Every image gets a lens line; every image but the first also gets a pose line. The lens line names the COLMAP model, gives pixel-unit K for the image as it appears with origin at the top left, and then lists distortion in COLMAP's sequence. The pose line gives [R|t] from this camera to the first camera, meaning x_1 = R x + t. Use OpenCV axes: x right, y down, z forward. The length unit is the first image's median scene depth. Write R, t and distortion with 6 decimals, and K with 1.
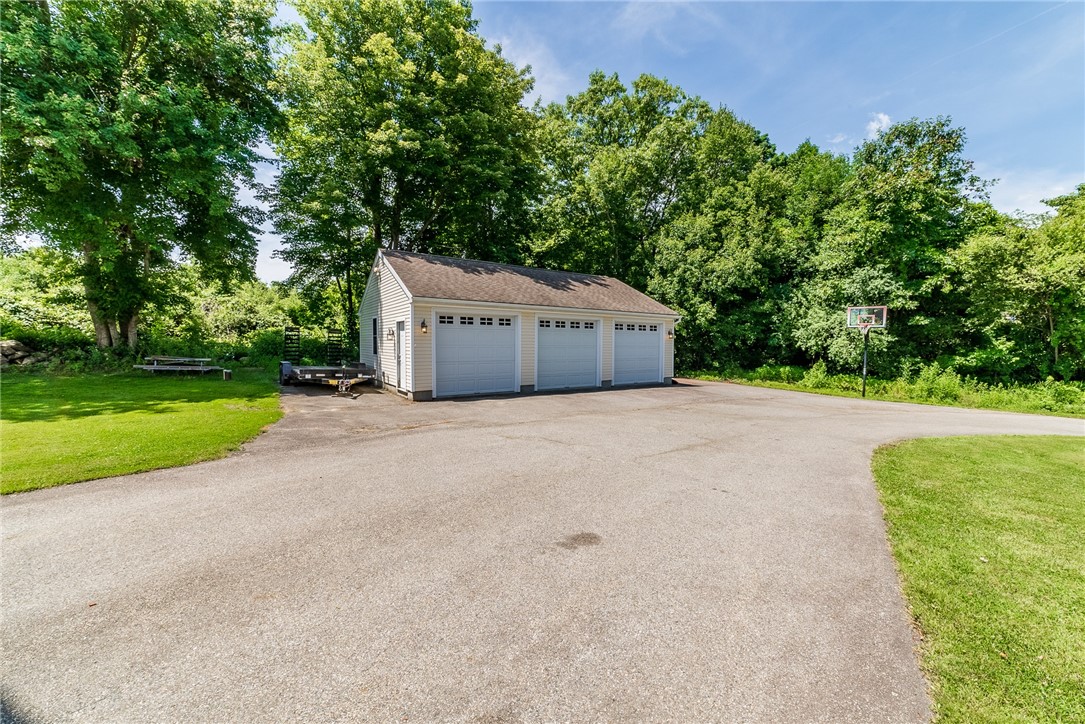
lens RADIAL K [[420.1, 0, 543.7], [0, 420.1, 363.2], [0, 0, 1]] dist [-0.025291, 0.009632]
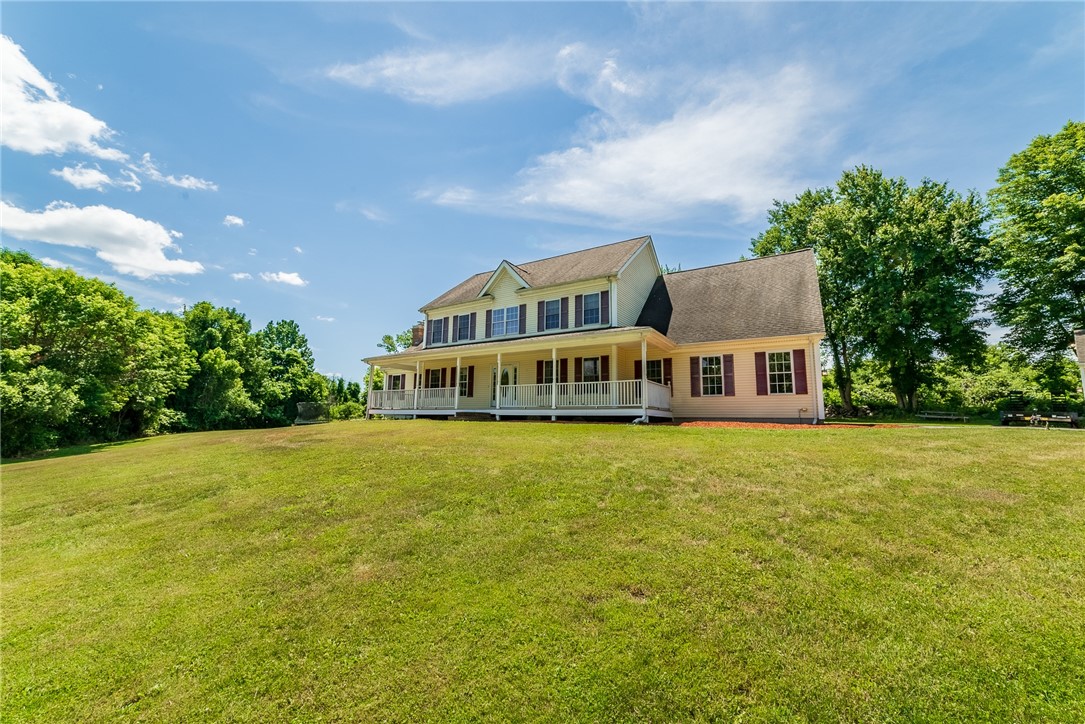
lens RADIAL K [[420.1, 0, 543.7], [0, 420.1, 363.2], [0, 0, 1]] dist [-0.025291, 0.009632]
pose [[0.056892, -0.139374, -0.988604, 0.738295], [-0.071343, 0.987109, -0.143268, 0.139236], [0.995828, 0.078681, 0.046215, -0.724485]]
